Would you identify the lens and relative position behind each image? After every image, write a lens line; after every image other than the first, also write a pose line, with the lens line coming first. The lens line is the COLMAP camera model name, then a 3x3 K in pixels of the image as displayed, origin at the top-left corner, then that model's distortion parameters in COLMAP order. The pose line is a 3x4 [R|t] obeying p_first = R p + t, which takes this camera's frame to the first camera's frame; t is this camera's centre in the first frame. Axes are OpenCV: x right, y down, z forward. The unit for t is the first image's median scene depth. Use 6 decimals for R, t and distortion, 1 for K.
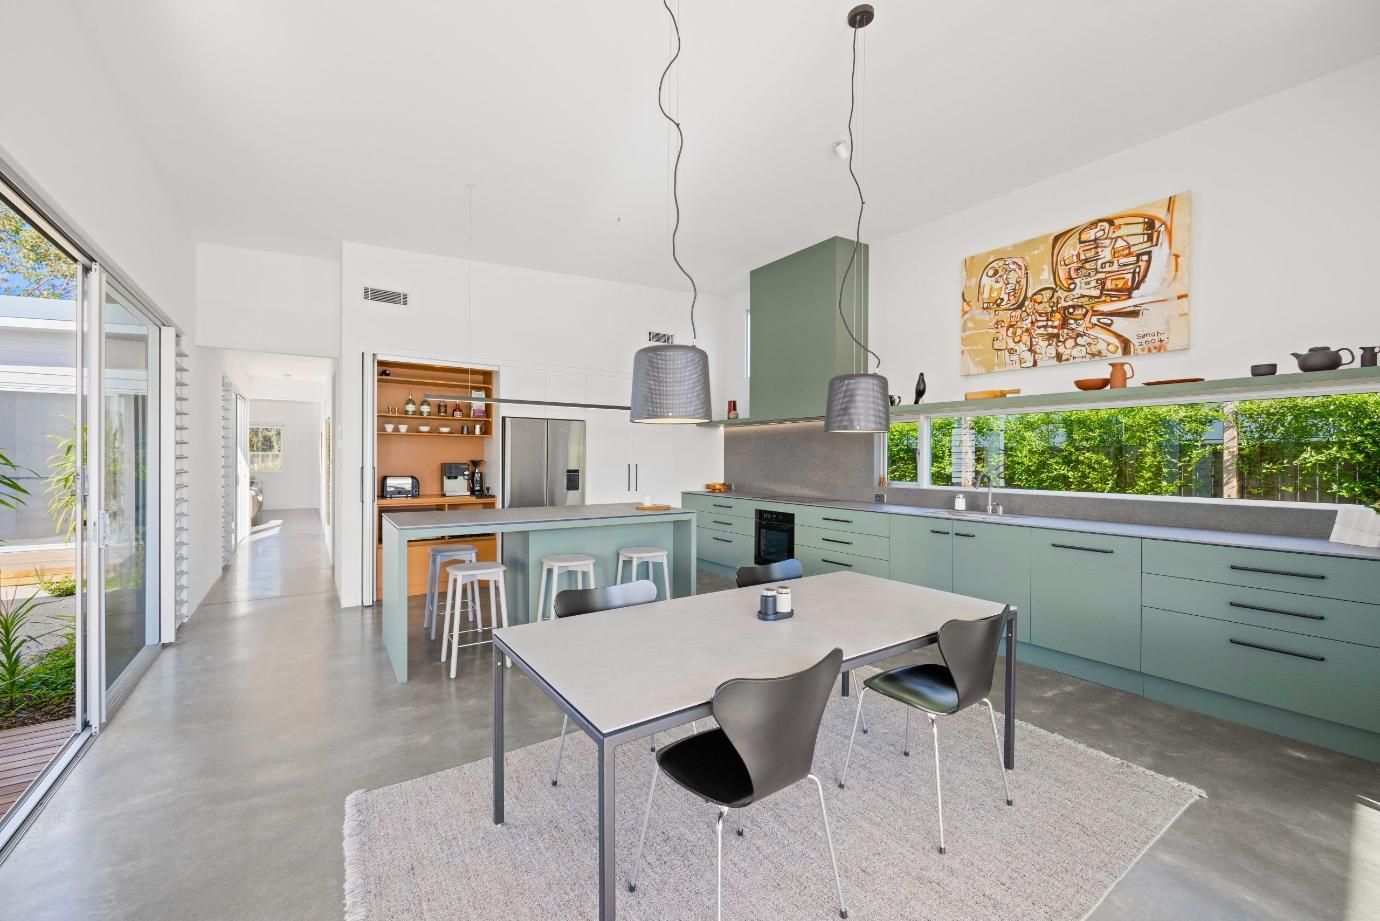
lens RADIAL K [[546.4, 0, 689.4], [0, 546.4, 459.1], [0, 0, 1]] dist [-0.000676, -0.000029]
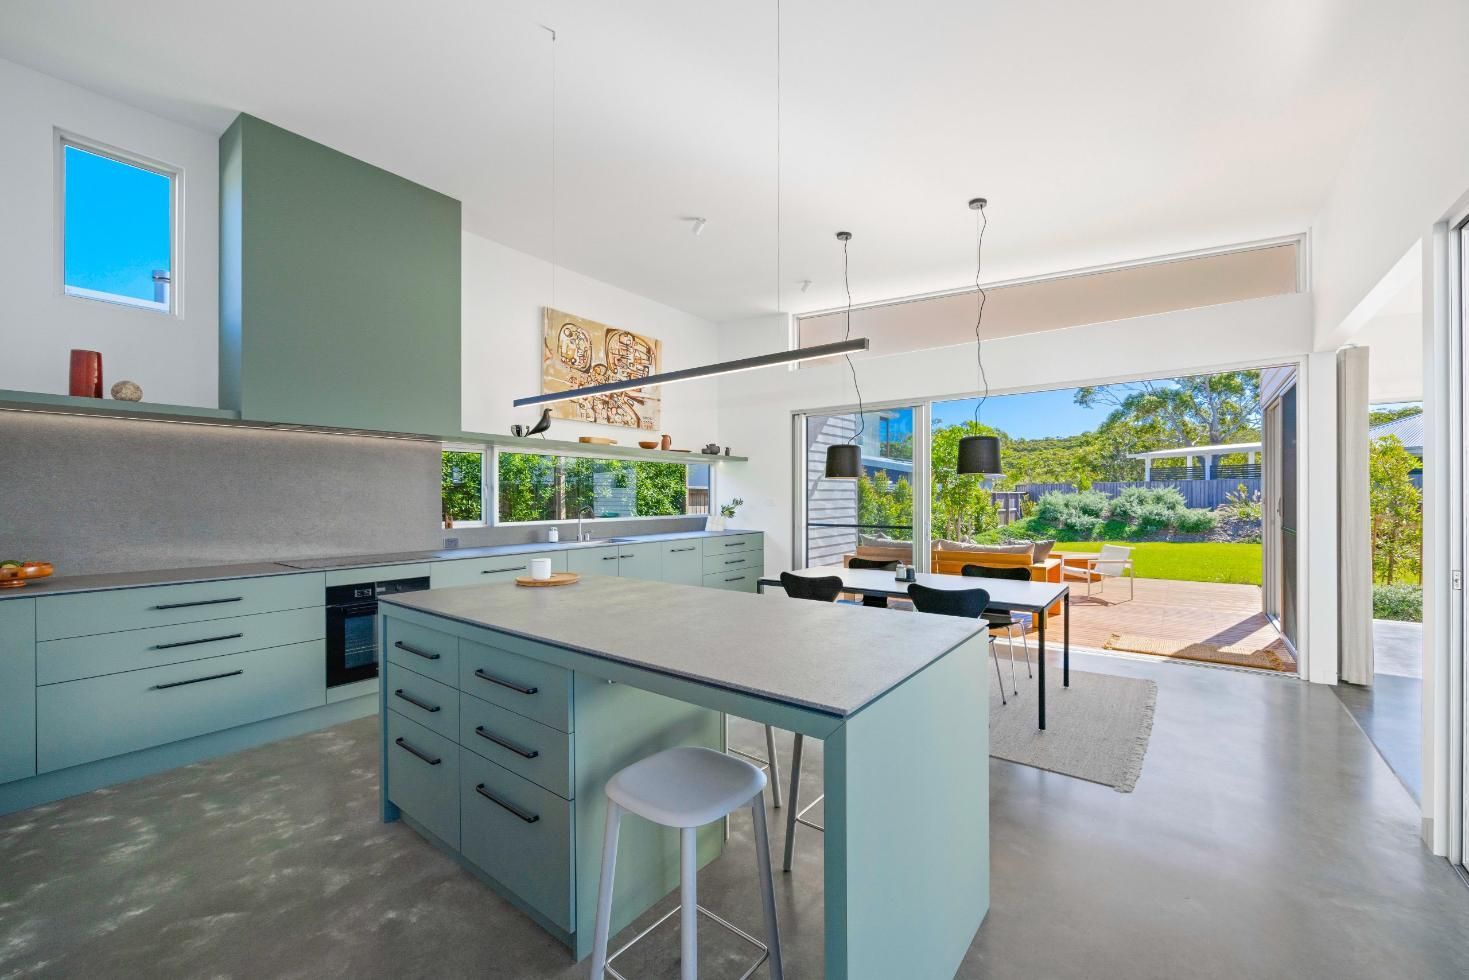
lens RADIAL K [[581.6, 0, 736.4], [0, 581.6, 493.9], [0, 0, 1]] dist [-0.000676, -0.000029]
pose [[-0.297563, -0.000554, 0.954702, -0.774484], [0.002976, 0.999994, 0.001508, -0.002397], [-0.954698, 0.003290, -0.297560, 1.098514]]
